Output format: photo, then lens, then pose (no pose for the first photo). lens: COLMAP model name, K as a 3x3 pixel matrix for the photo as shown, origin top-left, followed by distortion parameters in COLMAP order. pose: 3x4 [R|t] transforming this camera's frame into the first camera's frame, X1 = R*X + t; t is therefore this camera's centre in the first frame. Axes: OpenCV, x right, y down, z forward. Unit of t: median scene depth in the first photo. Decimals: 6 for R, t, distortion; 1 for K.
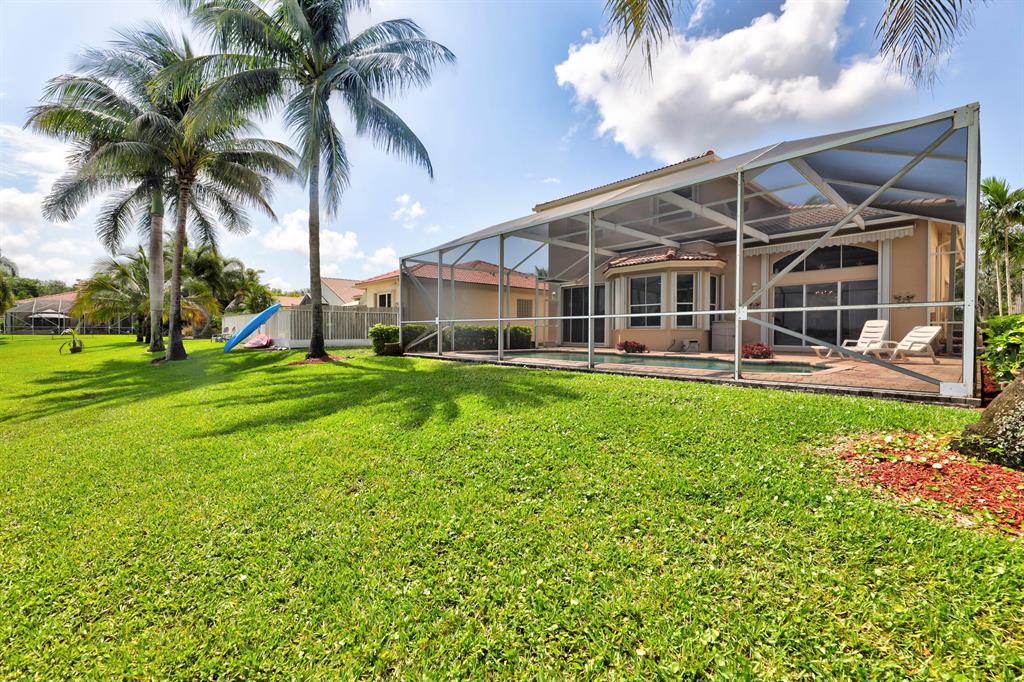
lens RADIAL K [[430.5, 0, 511.5], [0, 430.5, 338.0], [0, 0, 1]] dist [-0.002527, -0.002096]
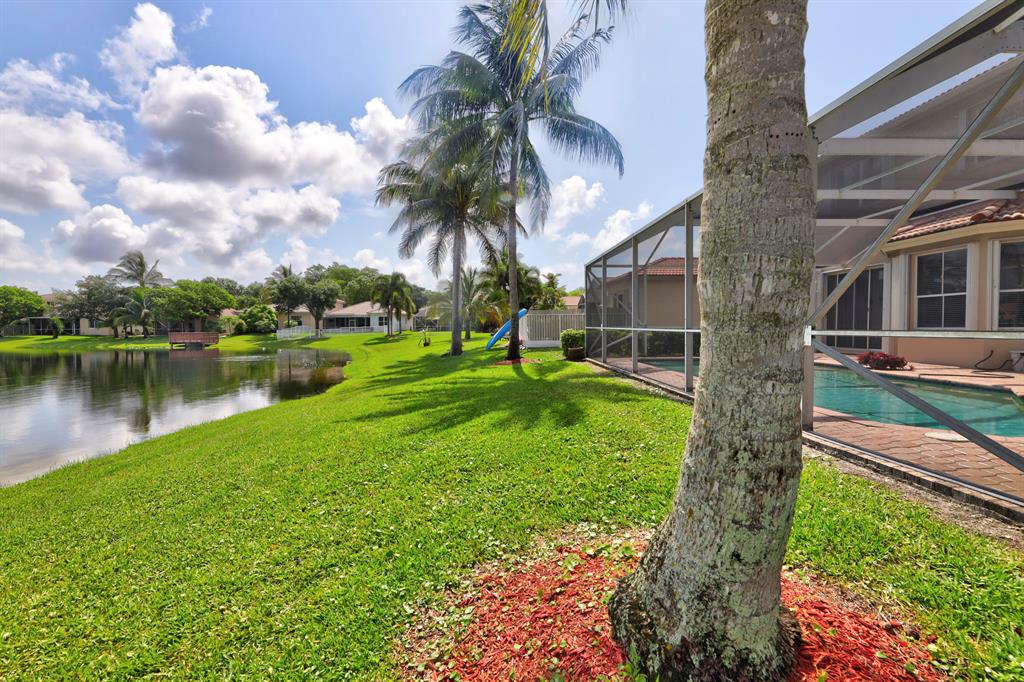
lens RADIAL K [[441.5, 0, 514.5], [0, 441.5, 339.2], [0, 0, 1]] dist [-0.000717, -0.001516]
pose [[0.769717, 0.008815, -0.638325, 0.233096], [0.005241, 0.999784, 0.020126, -0.024964], [0.638364, -0.018837, 0.769504, 0.060733]]
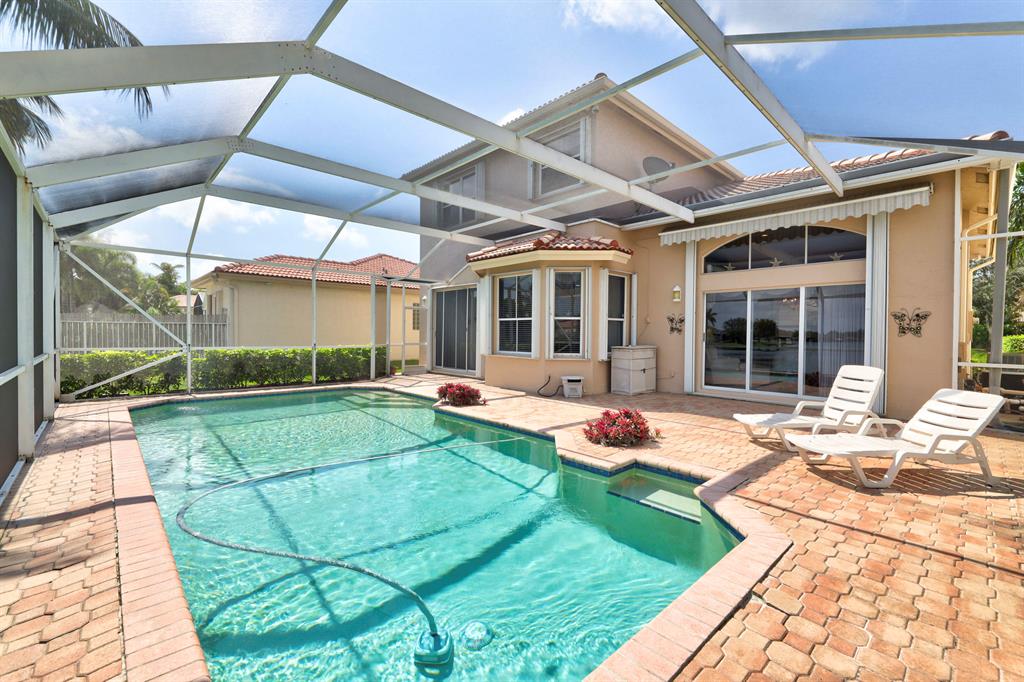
lens RADIAL K [[430.5, 0, 515.9], [0, 430.5, 340.2], [0, 0, 1]] dist [-0.002527, -0.002096]
pose [[0.999893, 0.009698, 0.010951, 0.296845], [-0.009759, 0.999937, 0.005551, -0.046402], [-0.010897, -0.005658, 0.999925, 0.334554]]
